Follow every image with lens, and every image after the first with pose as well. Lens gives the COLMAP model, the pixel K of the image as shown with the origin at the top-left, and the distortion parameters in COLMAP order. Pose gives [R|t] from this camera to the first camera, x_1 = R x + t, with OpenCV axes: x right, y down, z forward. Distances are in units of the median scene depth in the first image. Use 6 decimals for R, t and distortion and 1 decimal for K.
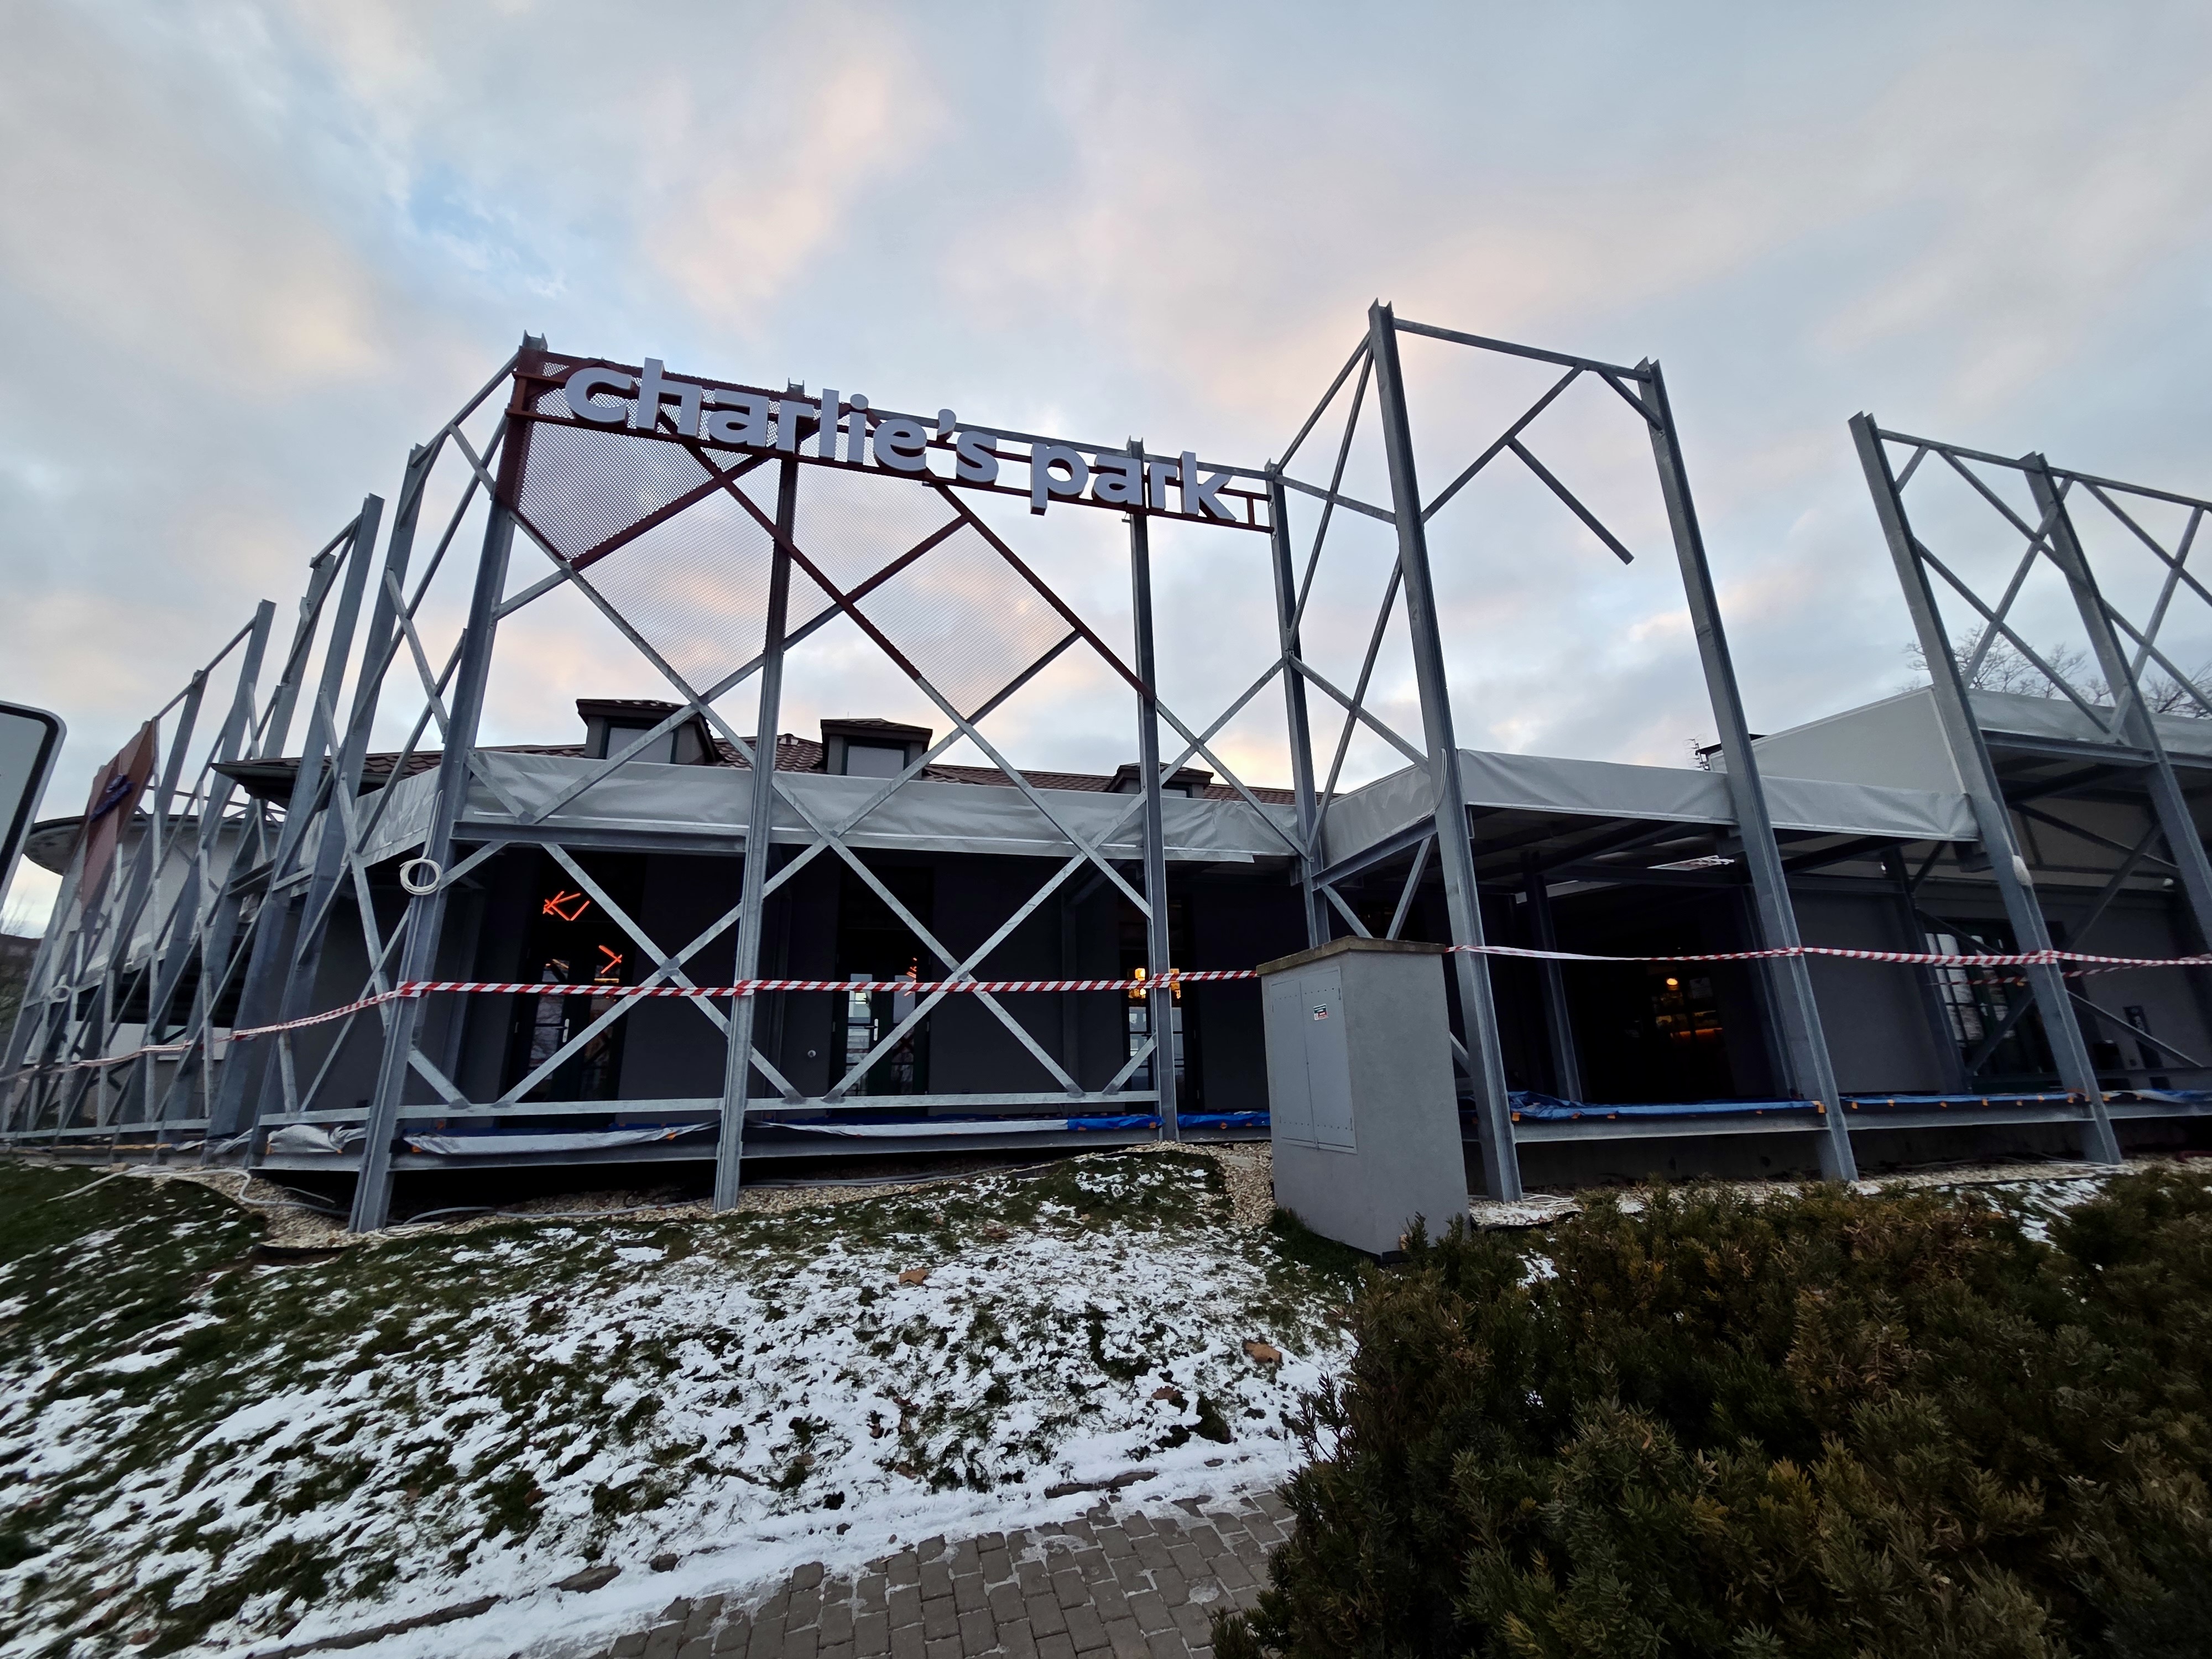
lens RADIAL K [[906.5, 0, 1108.9], [0, 906.5, 834.3], [0, 0, 1]] dist [0.001329, 0.000927]
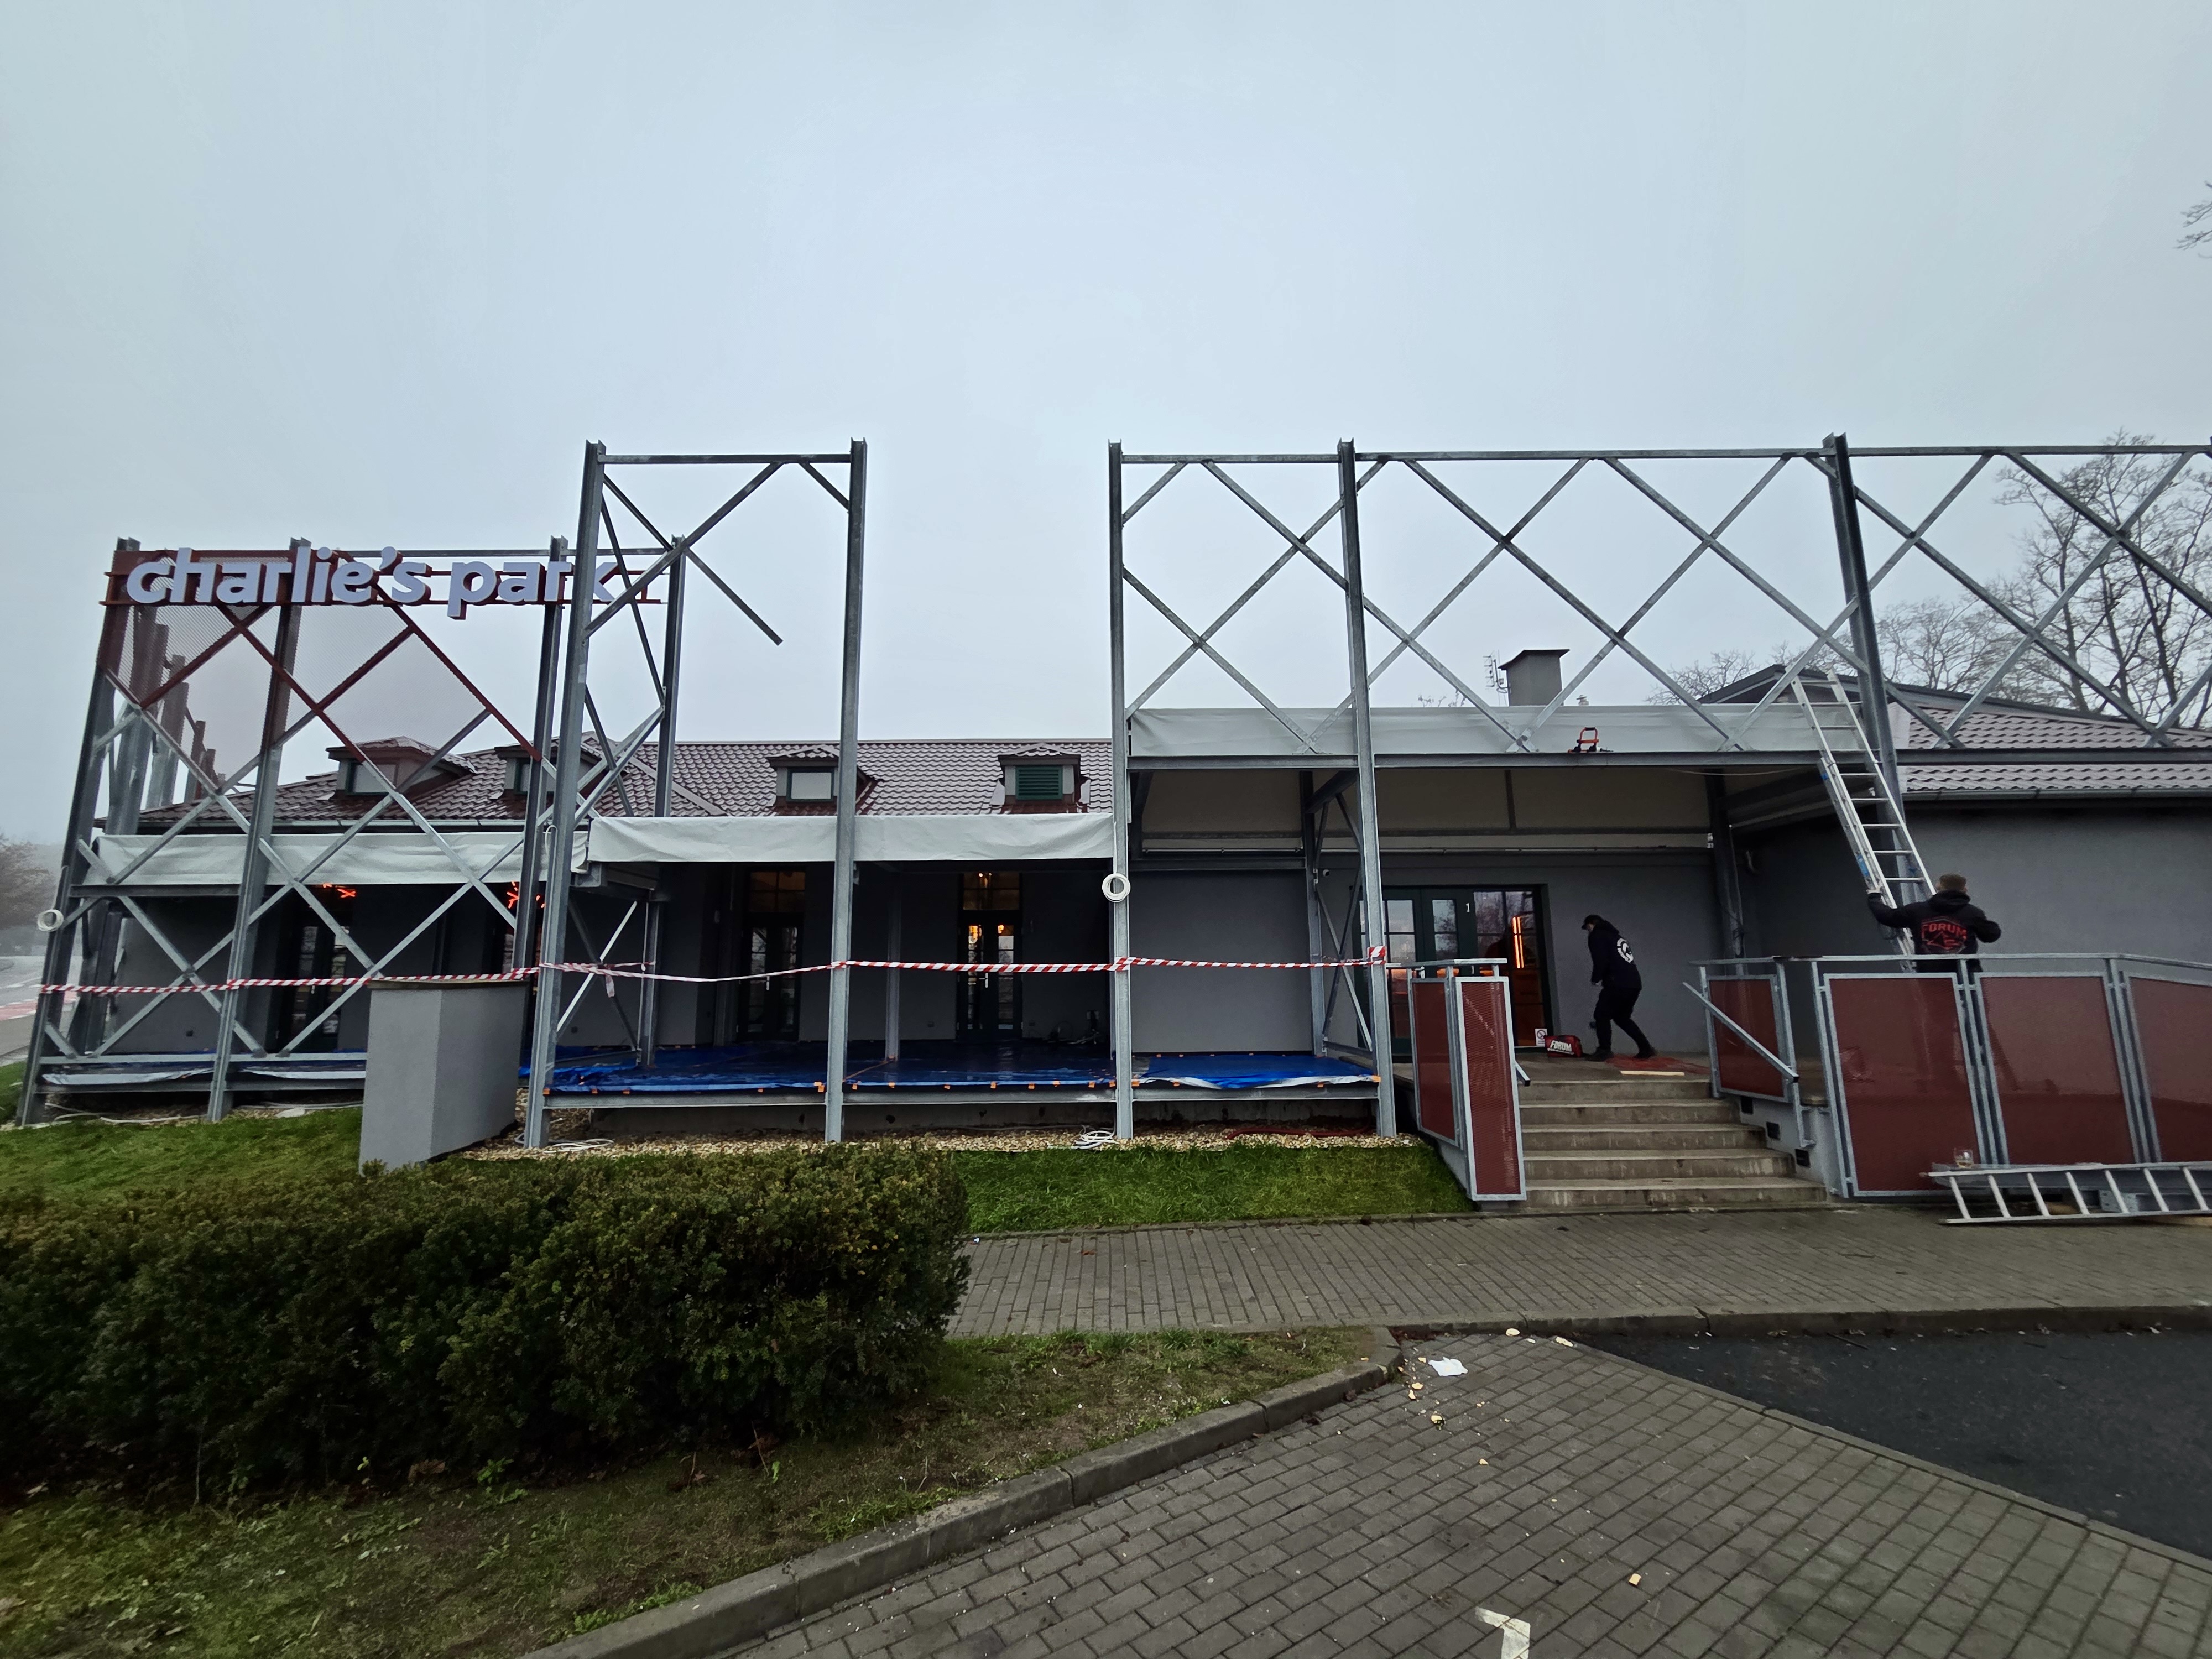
lens RADIAL K [[906.5, 0, 1111.0], [0, 906.5, 830.7], [0, 0, 1]] dist [0.001329, 0.000927]
pose [[0.968040, -0.028179, -0.249207, 1.370822], [0.060398, 0.990617, 0.122599, -0.181637], [0.243414, -0.133732, 0.960659, -0.094632]]
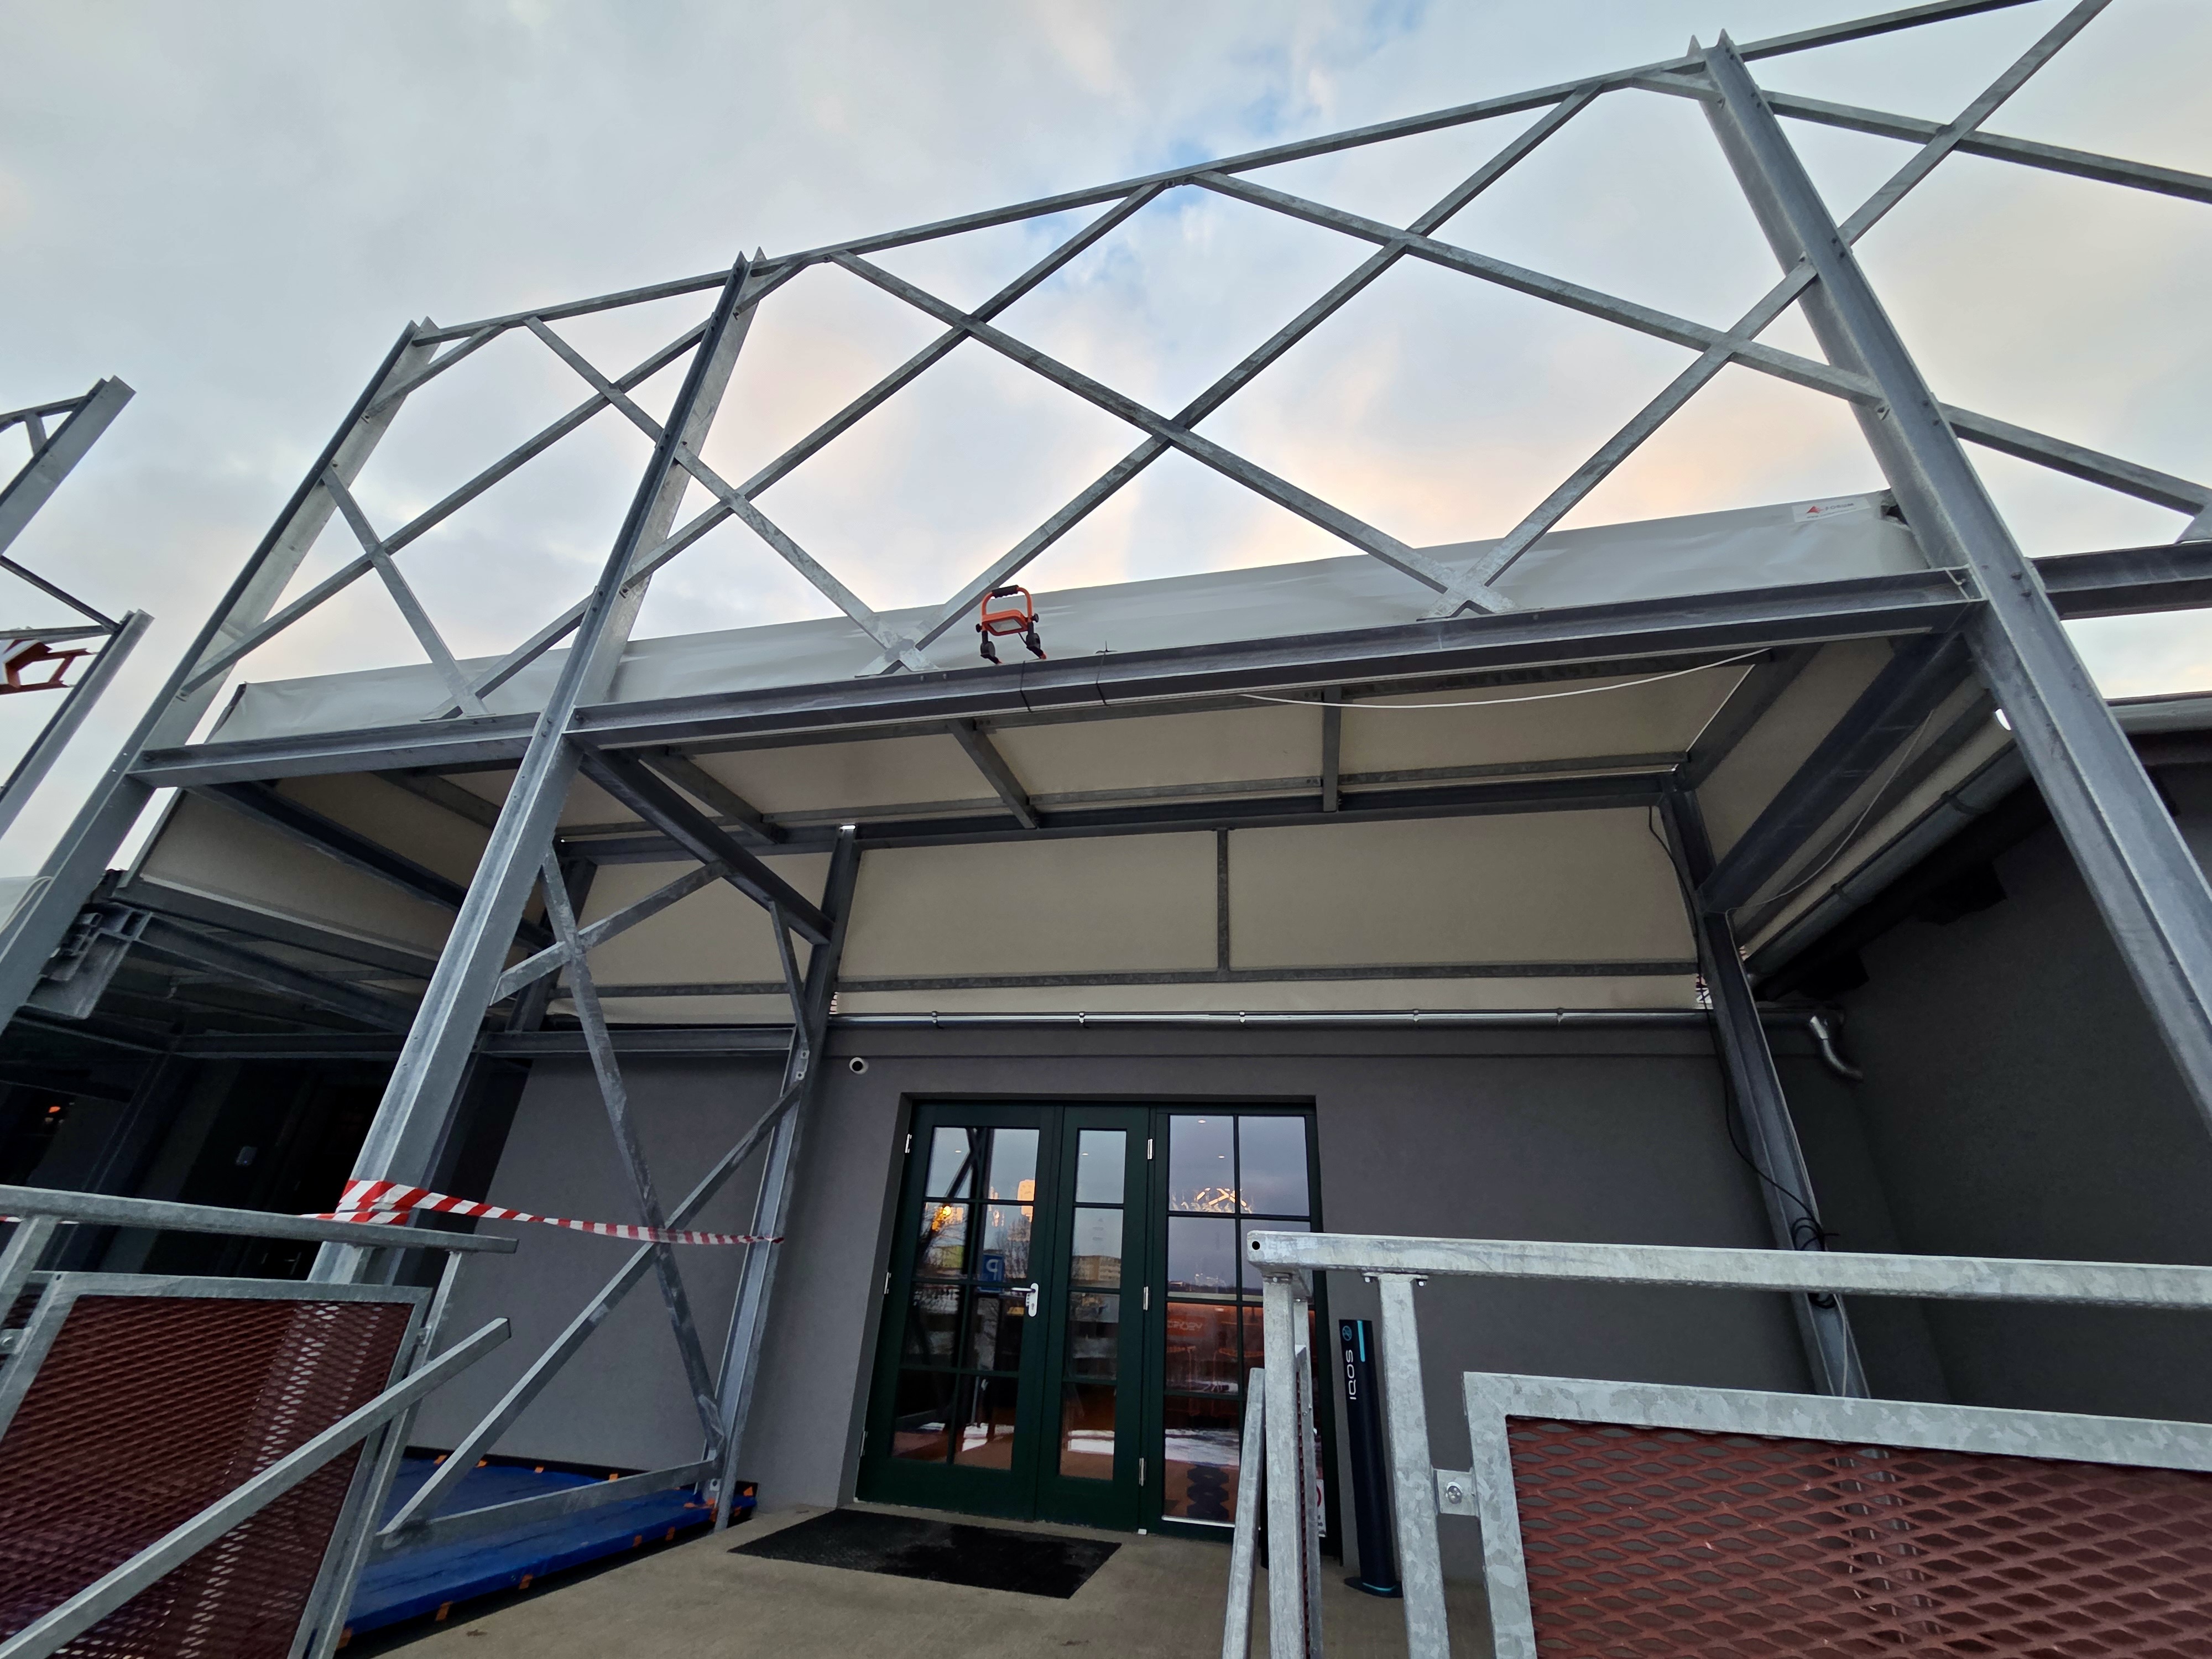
lens RADIAL K [[906.5, 0, 1106.8], [0, 906.5, 839.5], [0, 0, 1]] dist [0.001329, 0.000927]
pose [[0.886023, -0.155791, -0.436683, 1.910110], [0.071486, 0.976497, -0.203332, 0.090084], [0.458097, 0.148940, 0.876336, 0.882574]]
